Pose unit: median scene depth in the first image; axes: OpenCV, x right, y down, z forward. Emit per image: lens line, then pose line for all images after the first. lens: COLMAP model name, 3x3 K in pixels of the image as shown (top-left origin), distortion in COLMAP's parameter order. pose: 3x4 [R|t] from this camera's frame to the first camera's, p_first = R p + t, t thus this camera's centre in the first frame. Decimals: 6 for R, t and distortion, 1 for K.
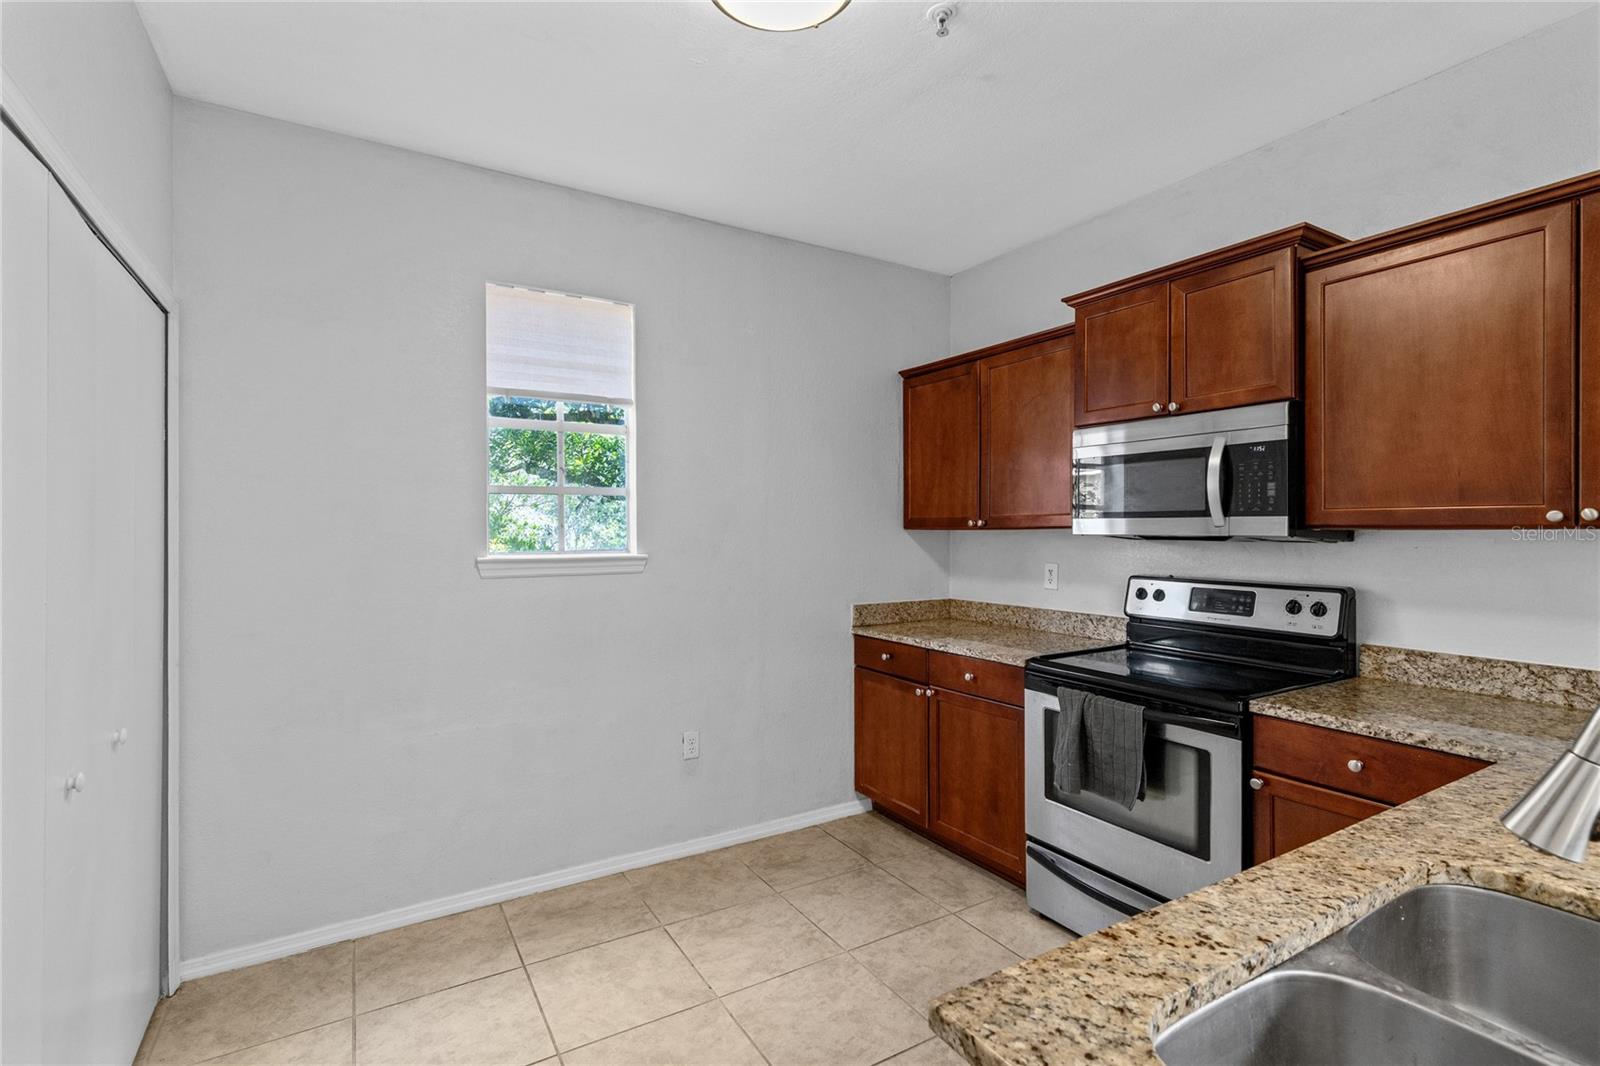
lens RADIAL K [[746.1, 0, 804.9], [0, 746.1, 527.6], [0, 0, 1]] dist [0.000936, 0.000266]
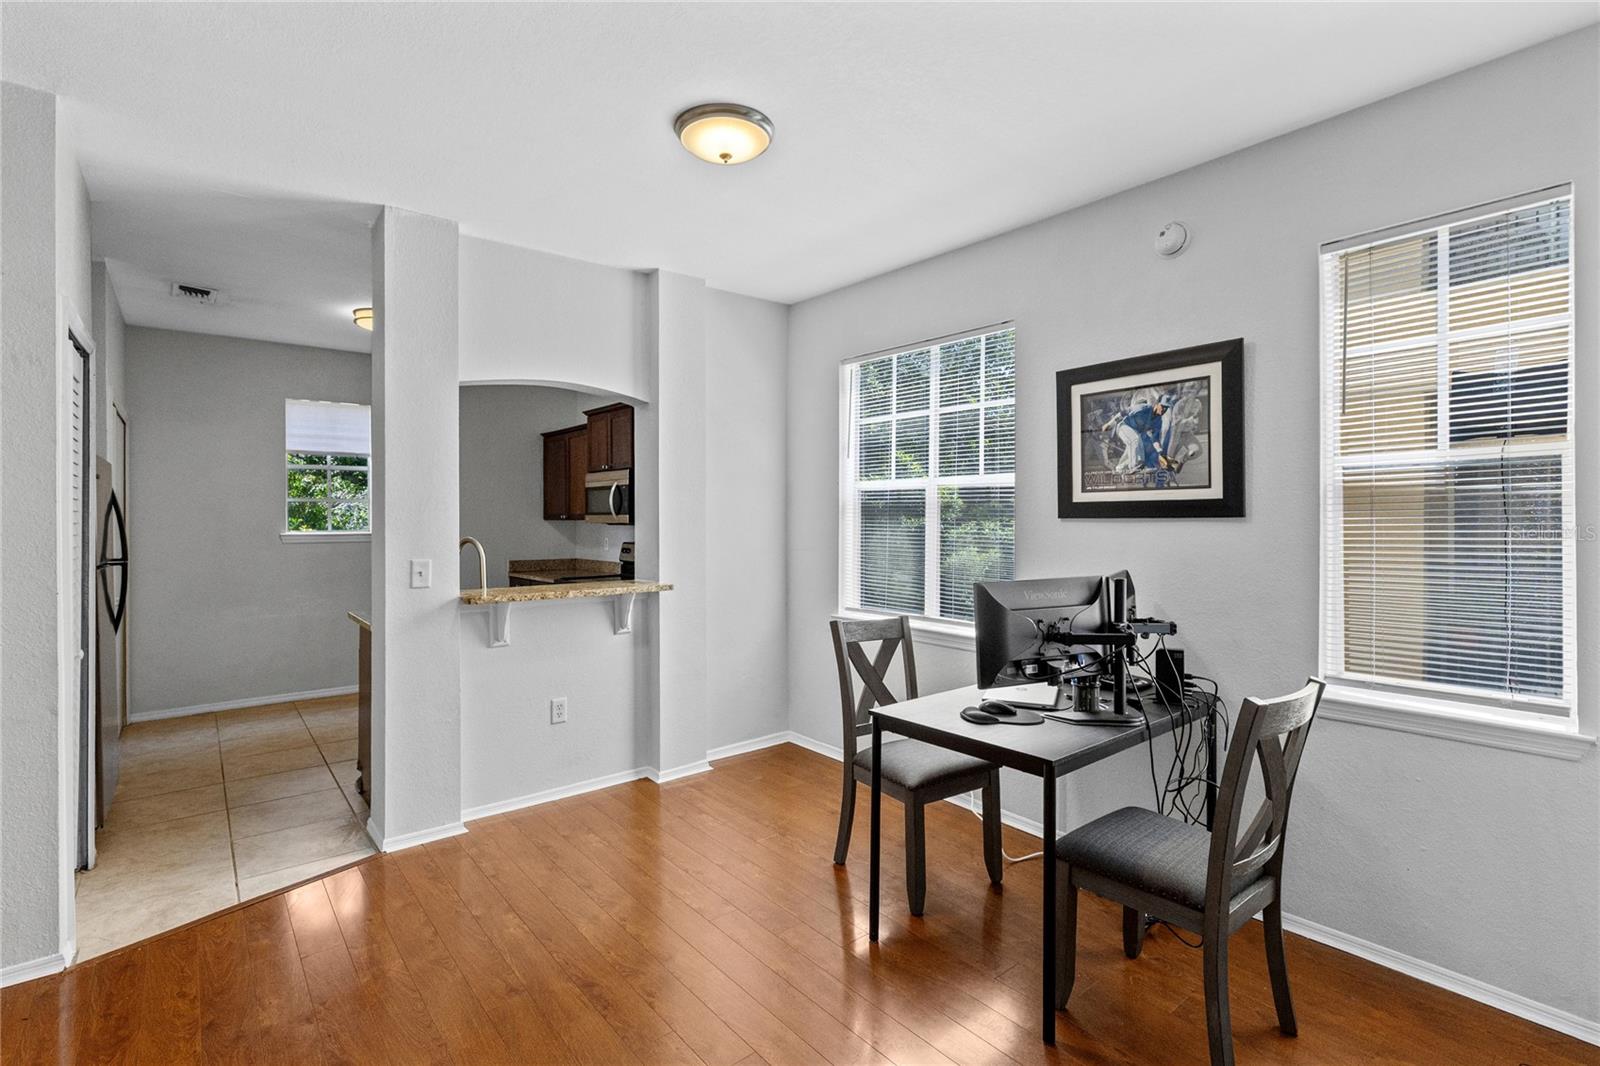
lens RADIAL K [[736.1, 0, 799.5], [0, 736.1, 524.7], [0, 0, 1]] dist [0.003275, 0.000440]
pose [[0.988649, 0.000096, 0.150243, 0.635698], [-0.001333, 0.999966, 0.008130, -0.001868], [-0.150237, -0.008238, 0.988616, -1.163343]]
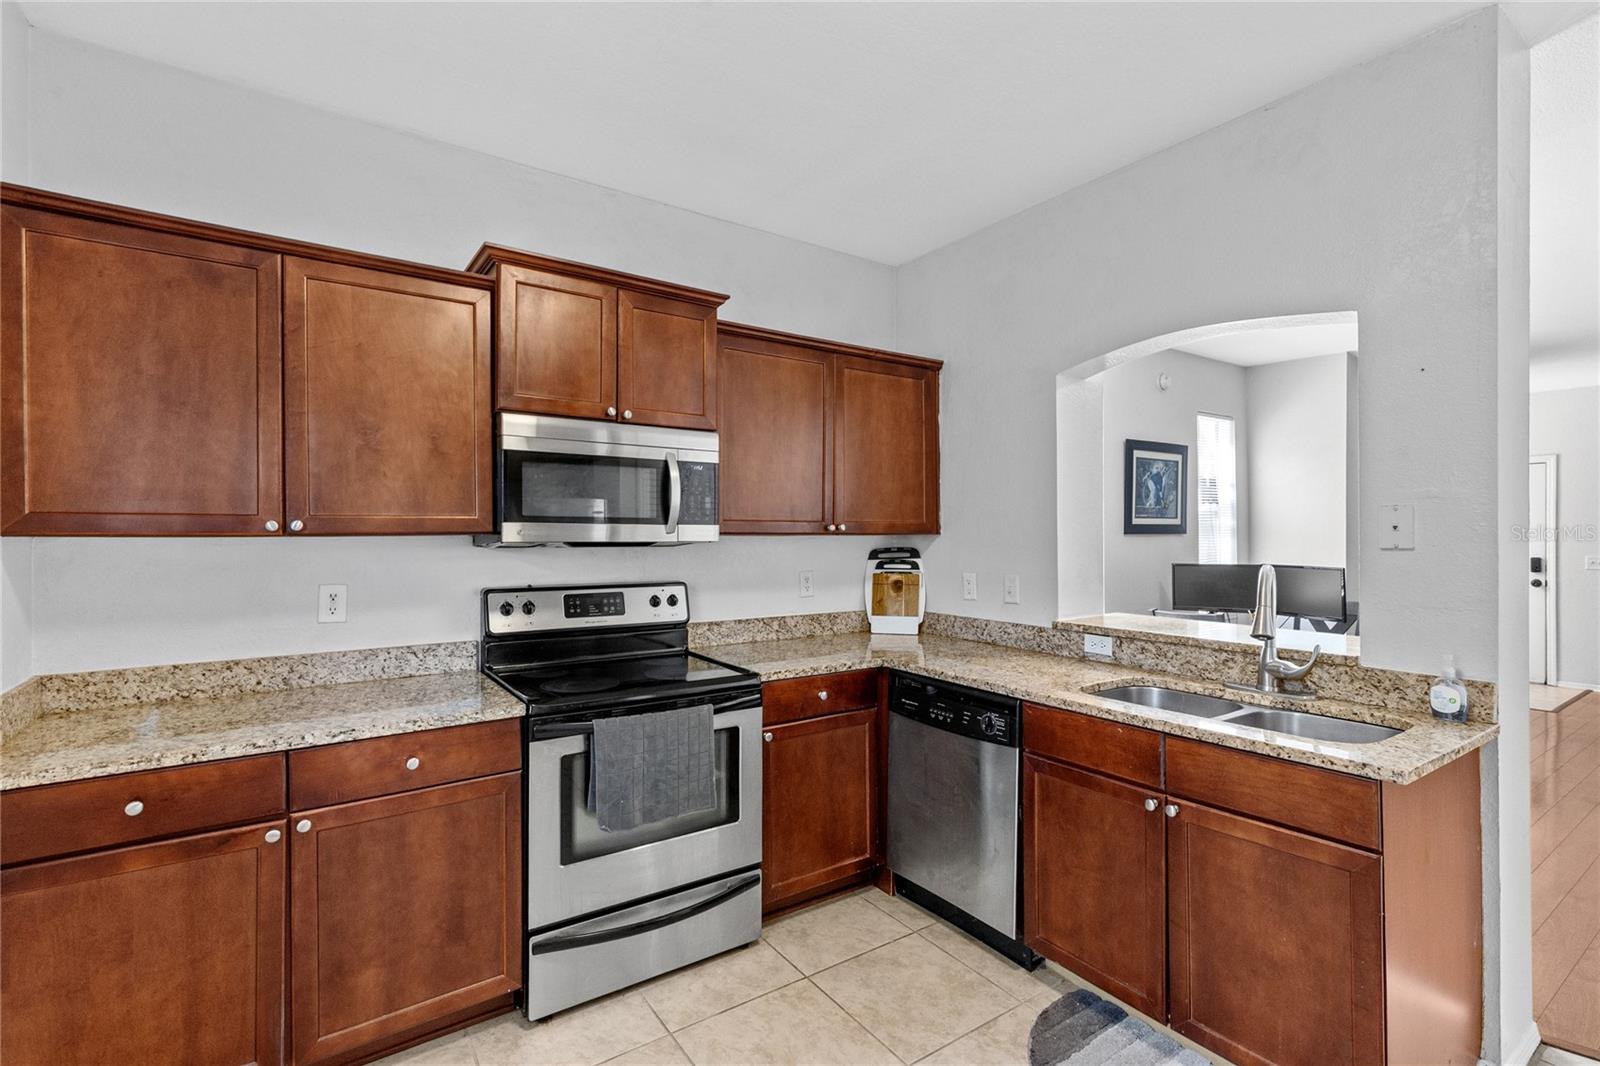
lens RADIAL K [[730.1, 0, 801.1], [0, 730.1, 536.9], [0, 0, 1]] dist [-0.000317, 0.000022]
pose [[-0.063444, -0.000109, 0.997985, -0.451566], [-0.000238, 1.000000, 0.000094, 0.003356], [-0.997985, -0.000232, -0.063444, 0.730604]]
